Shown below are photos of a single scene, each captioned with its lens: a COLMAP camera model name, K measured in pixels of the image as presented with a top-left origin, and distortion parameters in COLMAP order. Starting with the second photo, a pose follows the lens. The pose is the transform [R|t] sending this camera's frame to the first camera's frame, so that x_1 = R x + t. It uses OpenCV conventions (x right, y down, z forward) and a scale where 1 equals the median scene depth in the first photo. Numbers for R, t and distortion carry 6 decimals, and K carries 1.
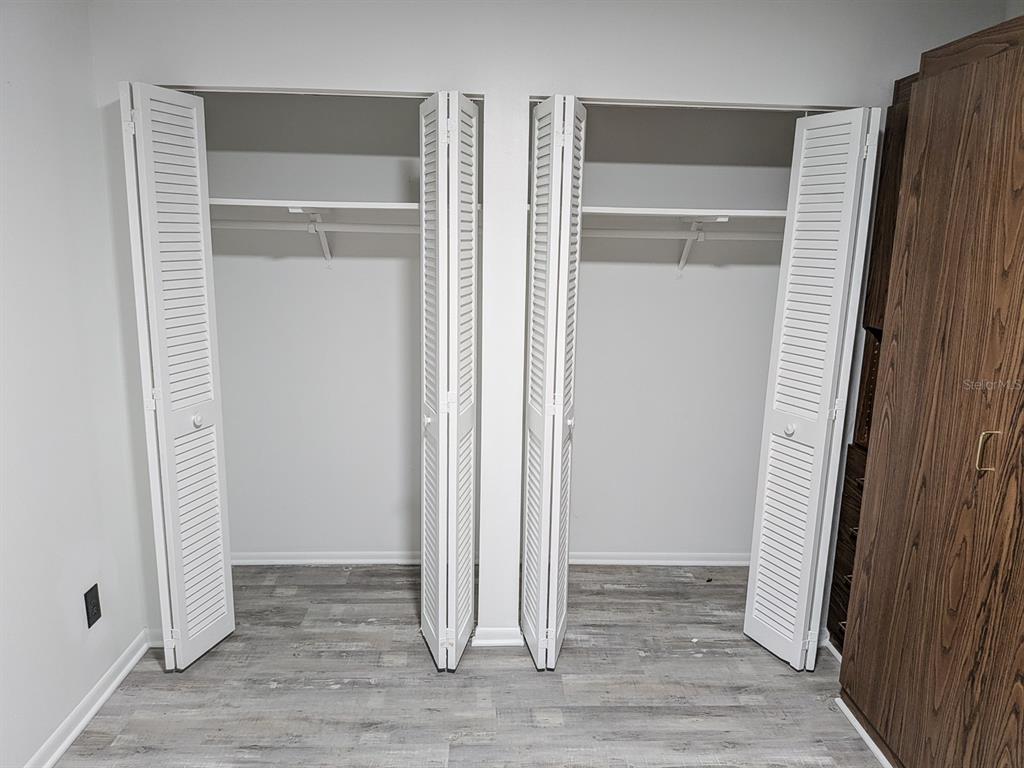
lens RADIAL K [[745.9, 0, 536.5], [0, 745.9, 379.4], [0, 0, 1]] dist [0.054800, -0.087154]
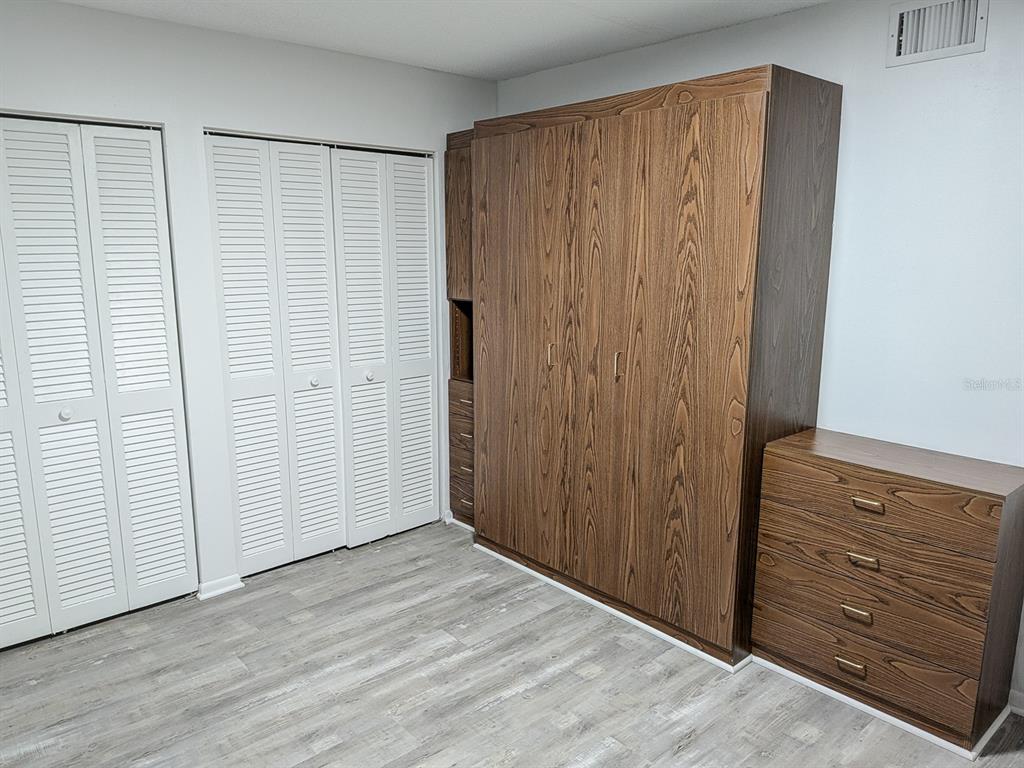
lens RADIAL K [[745.9, 0, 513.5], [0, 745.9, 384.1], [0, 0, 1]] dist [0.054800, -0.087154]
pose [[0.763469, -0.135994, 0.631364, -0.545300], [0.146035, 0.988611, 0.036352, 0.078795], [-0.629118, 0.064448, 0.774634, -0.284491]]
